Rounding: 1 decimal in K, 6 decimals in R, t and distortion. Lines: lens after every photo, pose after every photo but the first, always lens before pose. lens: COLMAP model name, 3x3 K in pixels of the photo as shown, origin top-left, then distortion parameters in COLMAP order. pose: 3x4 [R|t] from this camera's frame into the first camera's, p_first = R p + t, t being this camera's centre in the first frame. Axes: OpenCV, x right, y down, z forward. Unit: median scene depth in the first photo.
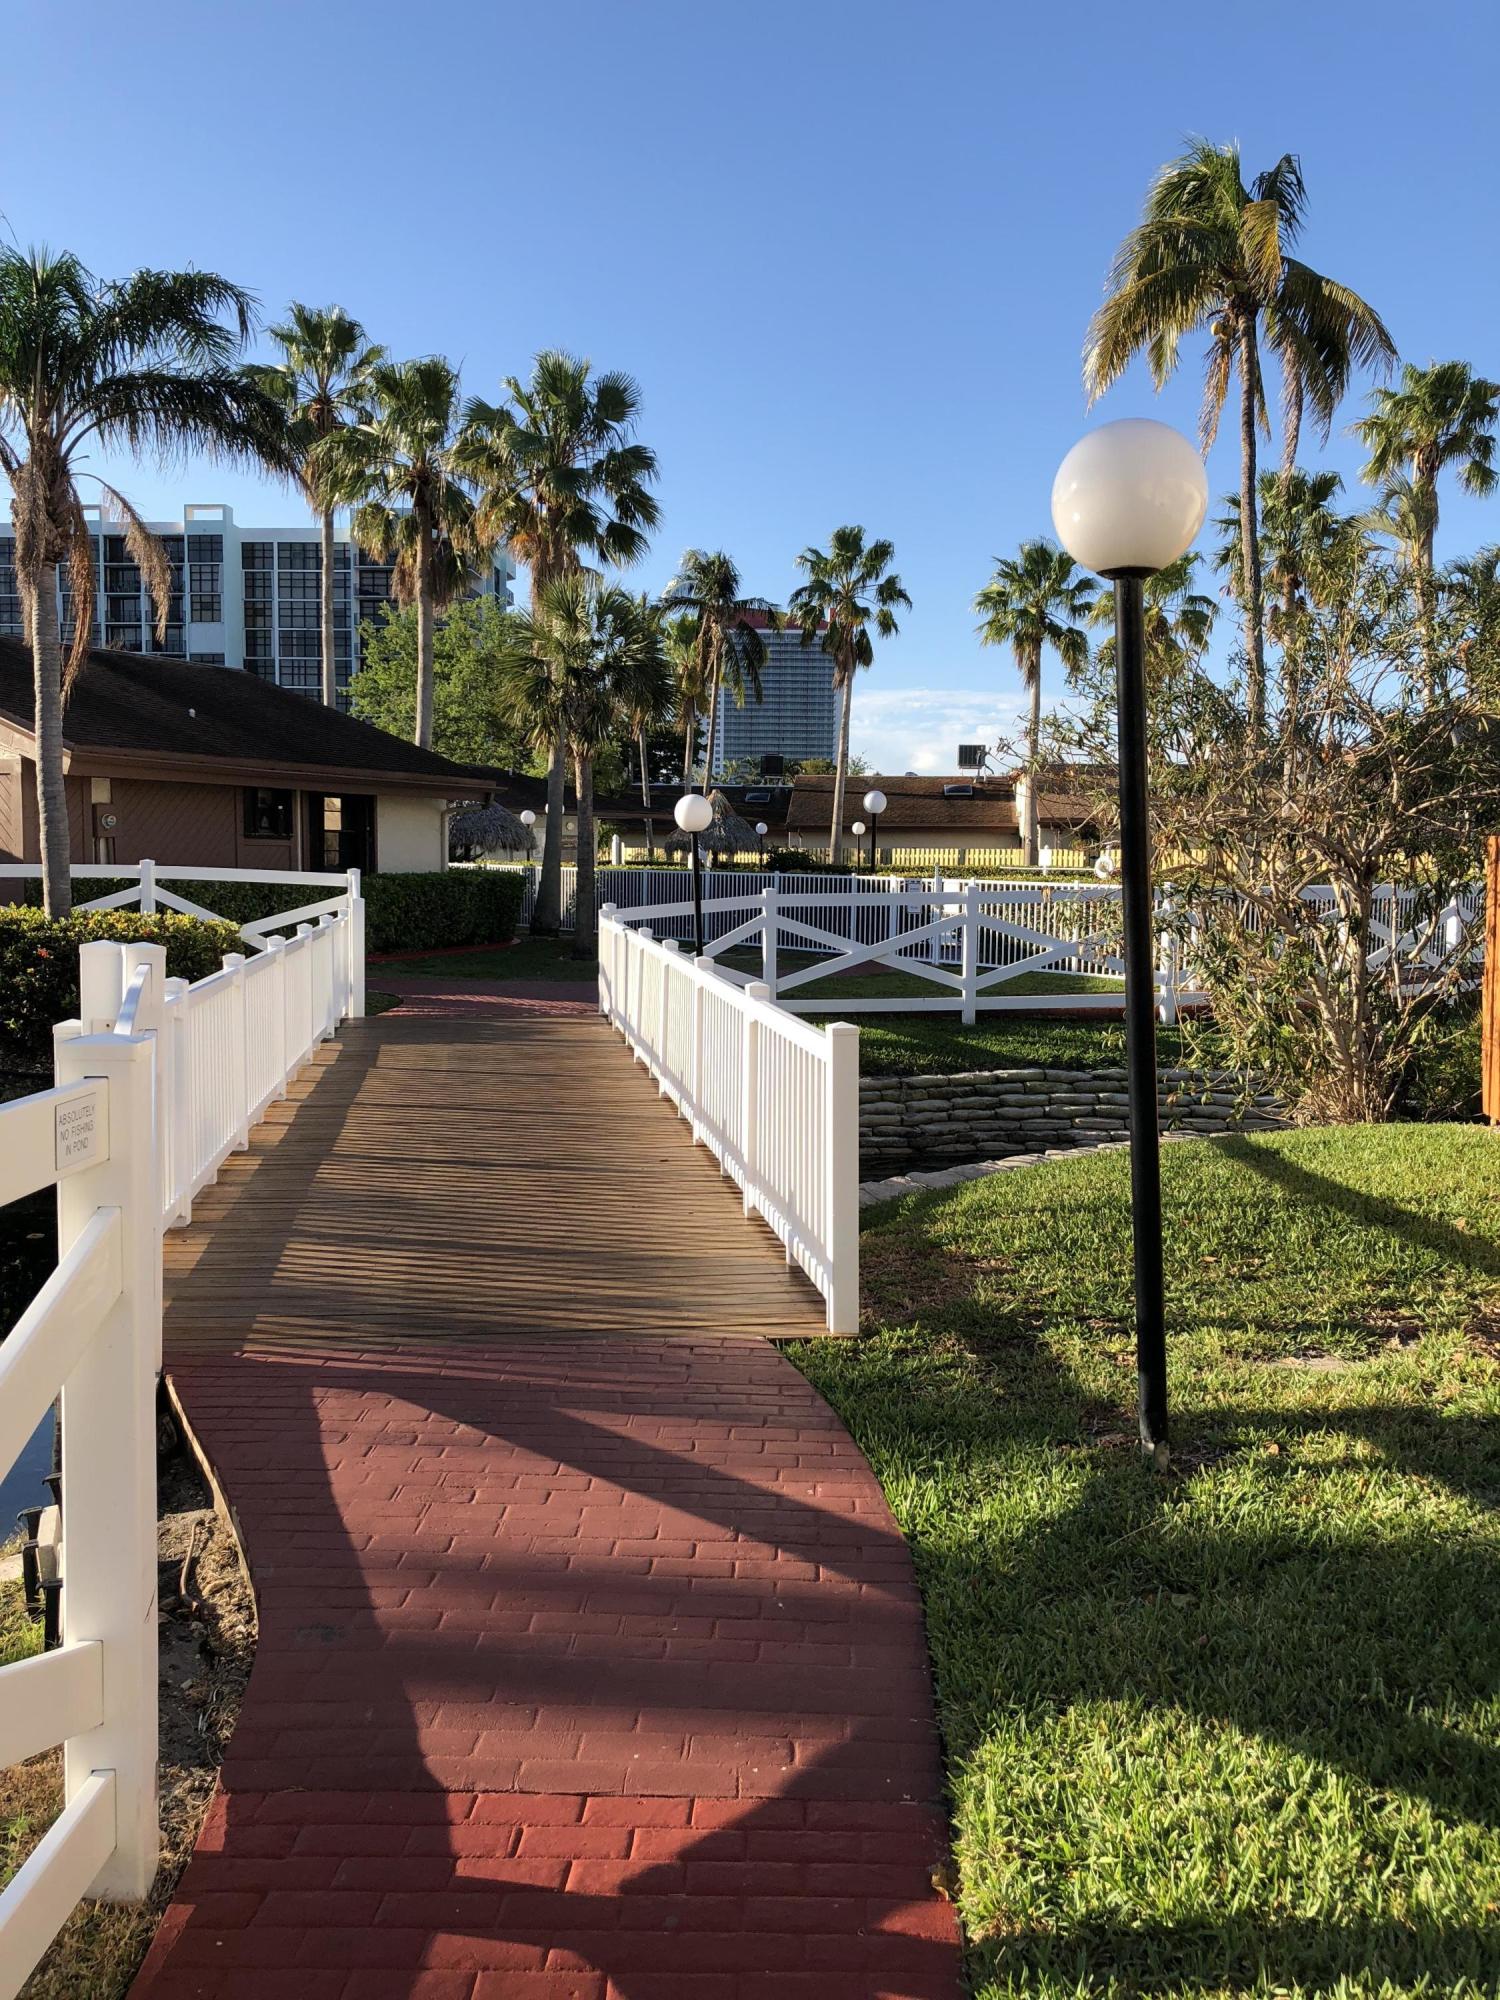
lens RADIAL K [[1640.0, 0, 753.6], [0, 1640.0, 989.3], [0, 0, 1]] dist [0.032863, -0.032284]
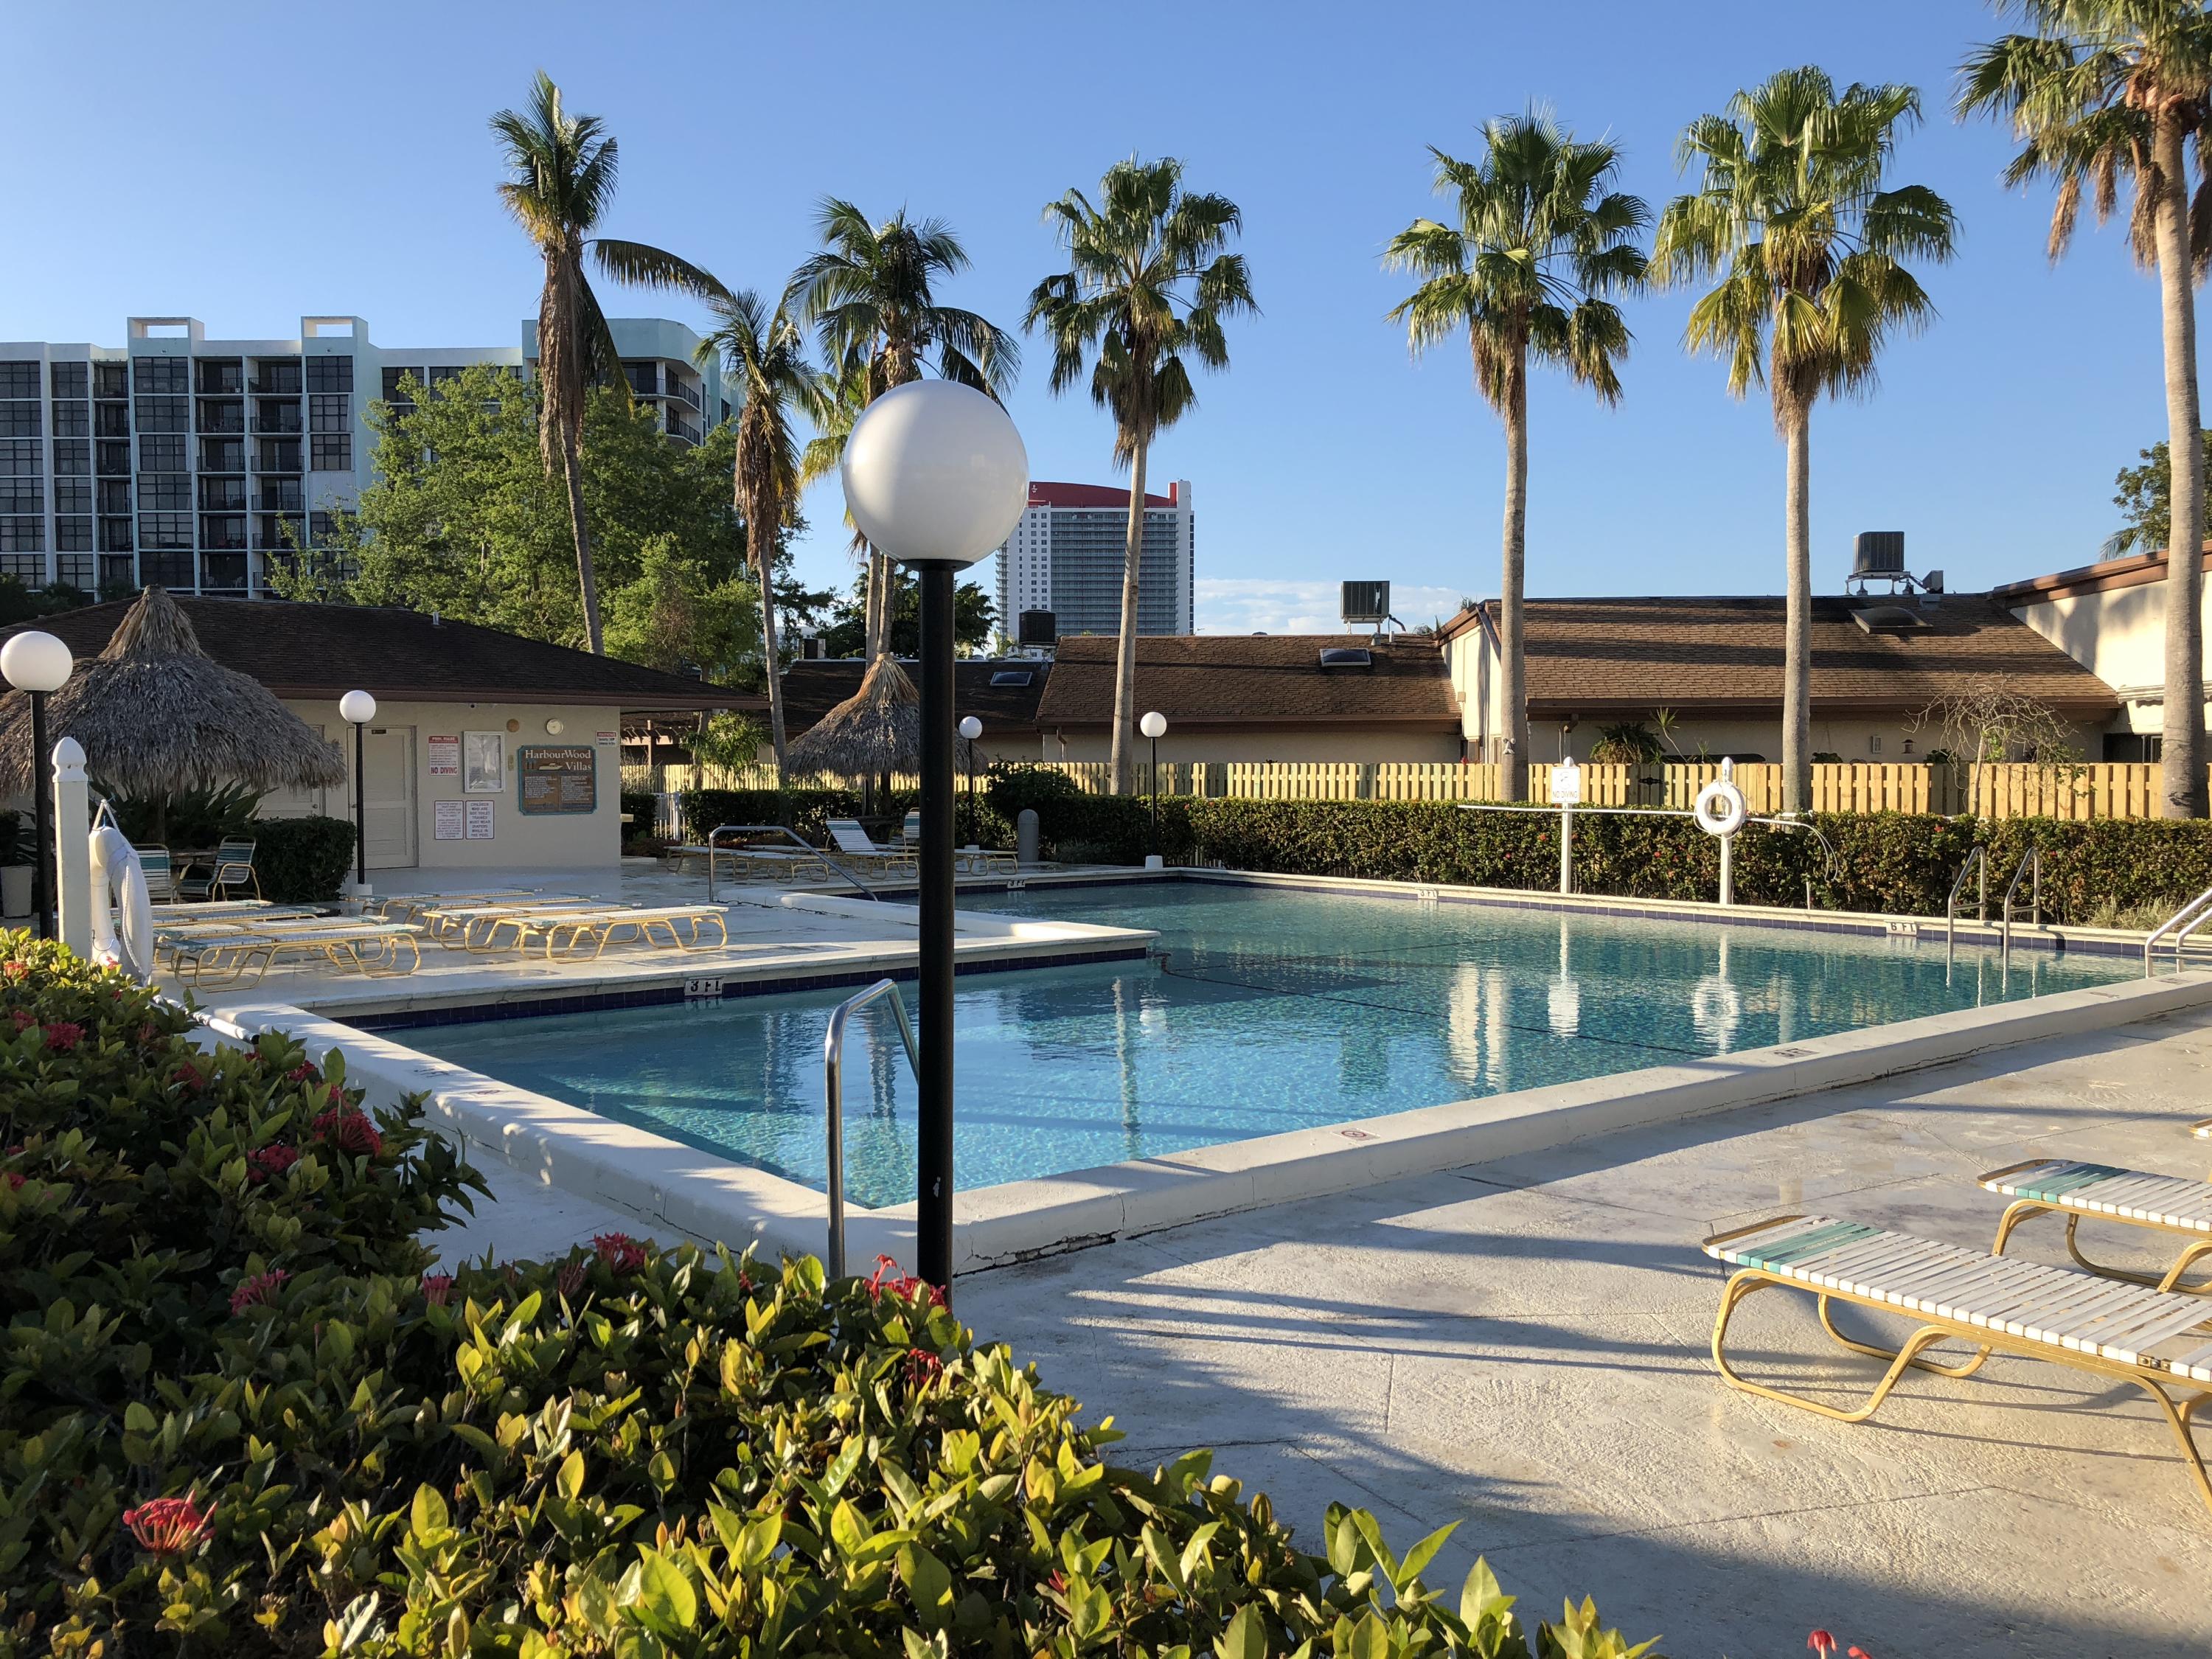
lens RADIAL K [[1813.8, 0, 1104.3], [0, 1813.8, 842.6], [0, 0, 1]] dist [0.032863, -0.032284]
pose [[0.999875, -0.009713, 0.012505, 0.034214], [0.010183, 0.999225, -0.038032, -0.035833], [-0.012126, 0.038154, 0.999198, 0.387112]]
